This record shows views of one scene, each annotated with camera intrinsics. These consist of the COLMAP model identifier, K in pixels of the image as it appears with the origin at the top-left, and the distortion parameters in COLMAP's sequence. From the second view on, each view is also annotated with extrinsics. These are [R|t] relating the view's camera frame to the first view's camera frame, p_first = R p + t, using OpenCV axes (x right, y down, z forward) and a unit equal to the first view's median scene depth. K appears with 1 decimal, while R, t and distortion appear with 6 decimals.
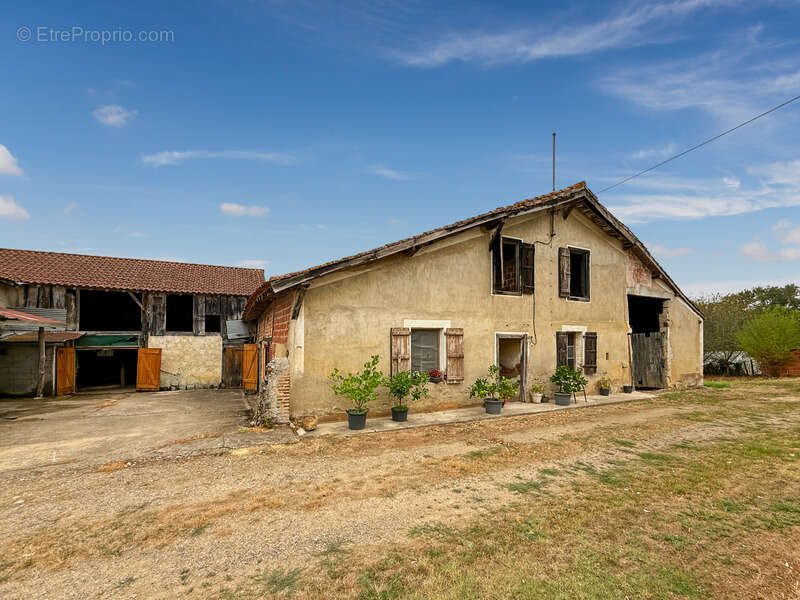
lens RADIAL K [[379.9, 0, 461.3], [0, 379.9, 335.2], [0, 0, 1]] dist [-0.000471, 0.000332]
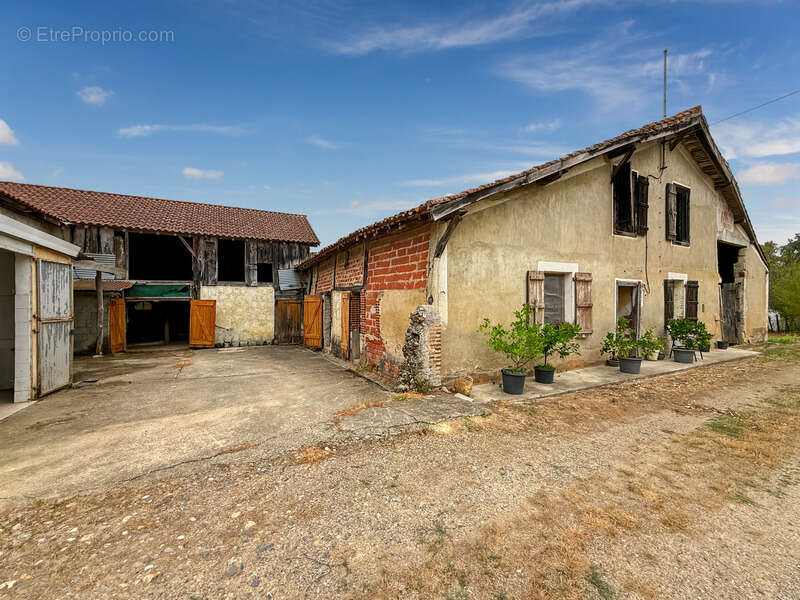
lens RADIAL K [[373.0, 0, 432.6], [0, 373.0, 302.2], [0, 0, 1]] dist [0.000310, -0.000214]
pose [[0.999984, -0.003072, -0.004843, -0.309711], [0.003182, 0.999738, 0.022670, 0.024073], [0.004773, -0.022685, 0.999731, 0.146297]]
